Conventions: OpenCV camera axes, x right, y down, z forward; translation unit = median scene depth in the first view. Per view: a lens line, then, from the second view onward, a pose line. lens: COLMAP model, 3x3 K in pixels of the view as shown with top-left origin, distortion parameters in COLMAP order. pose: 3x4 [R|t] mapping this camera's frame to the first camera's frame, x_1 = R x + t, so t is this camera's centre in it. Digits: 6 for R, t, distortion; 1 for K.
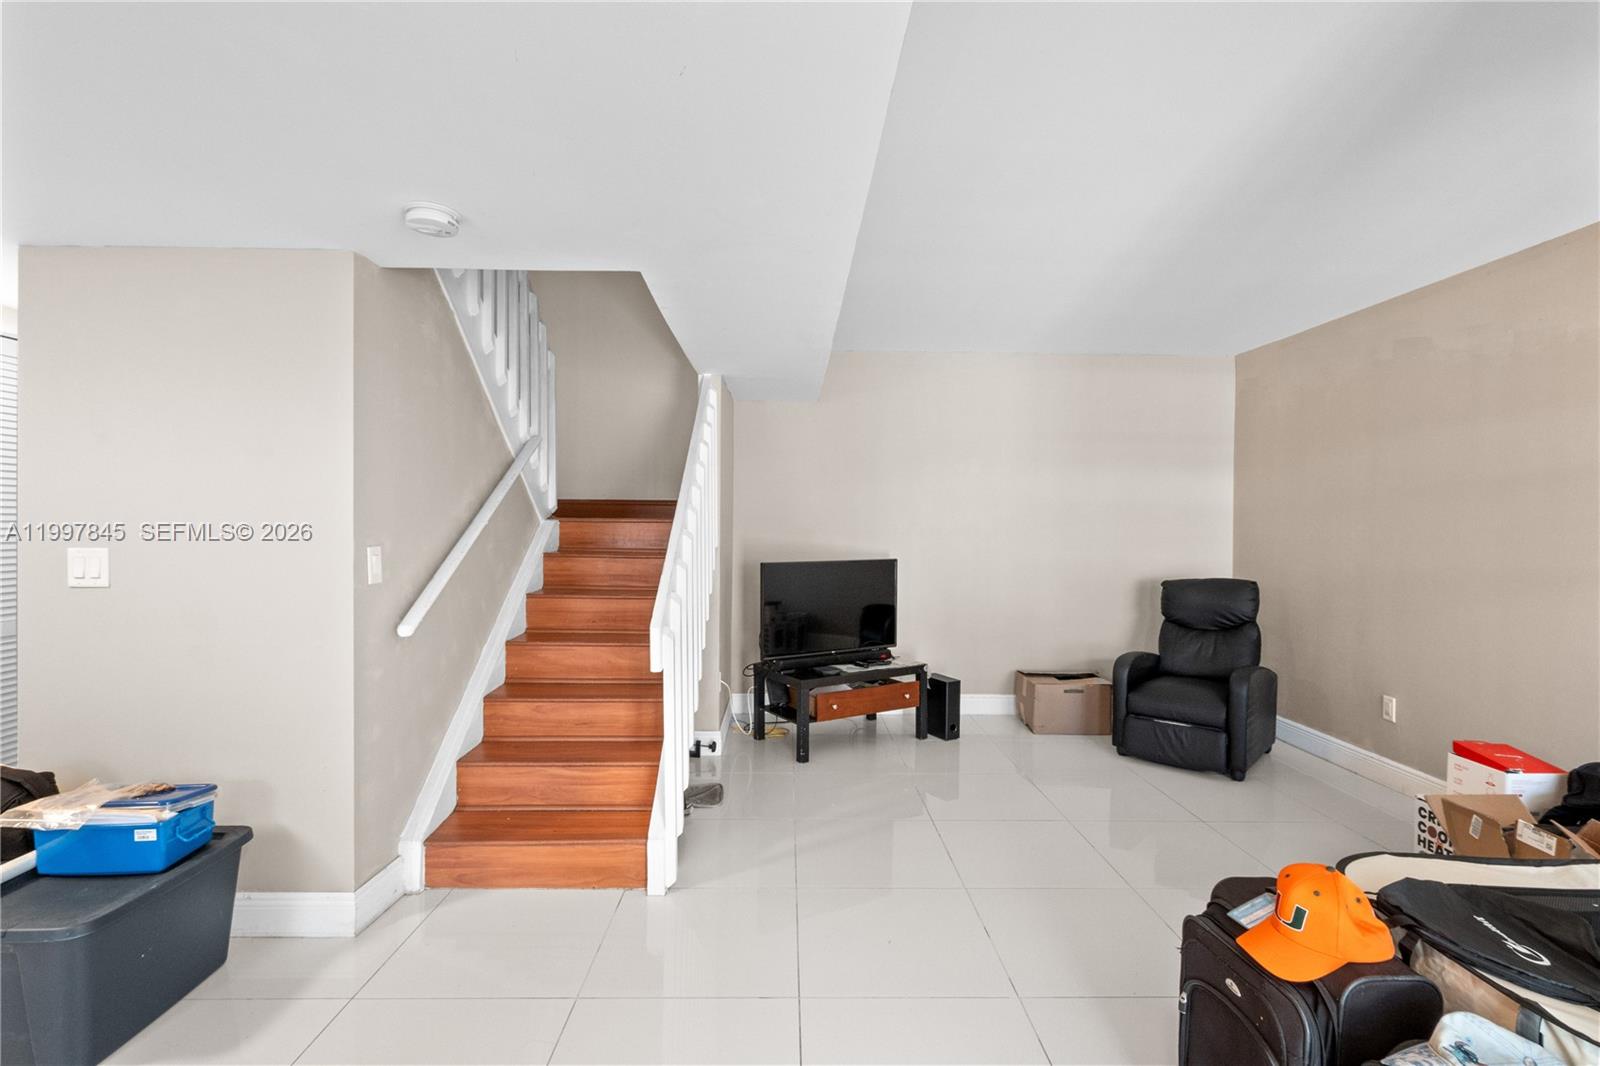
lens RADIAL K [[737.9, 0, 800.4], [0, 737.9, 528.9], [0, 0, 1]] dist [-0.006004, 0.001892]
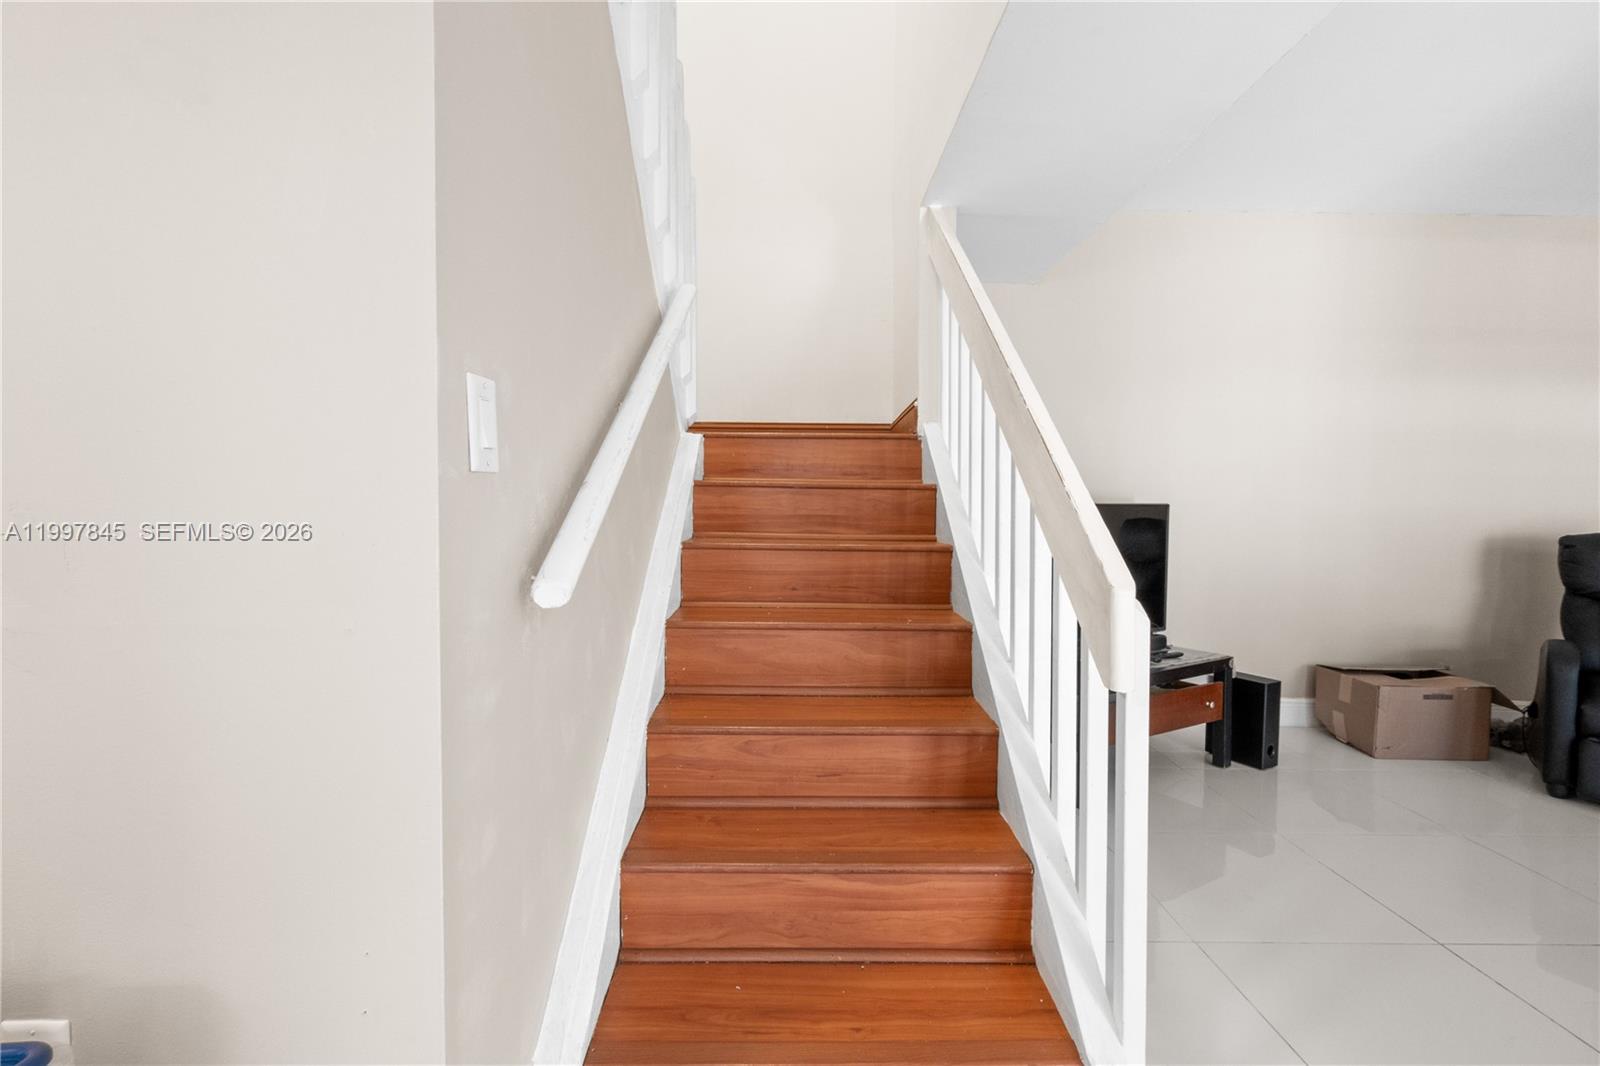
lens RADIAL K [[737.9, 0, 797.7], [0, 737.9, 531.4], [0, 0, 1]] dist [-0.006004, 0.001892]
pose [[0.999834, 0.000904, -0.018171, -0.286954], [-0.000403, 0.999619, 0.027597, 0.067500], [0.018189, -0.027585, 0.999454, 0.433999]]
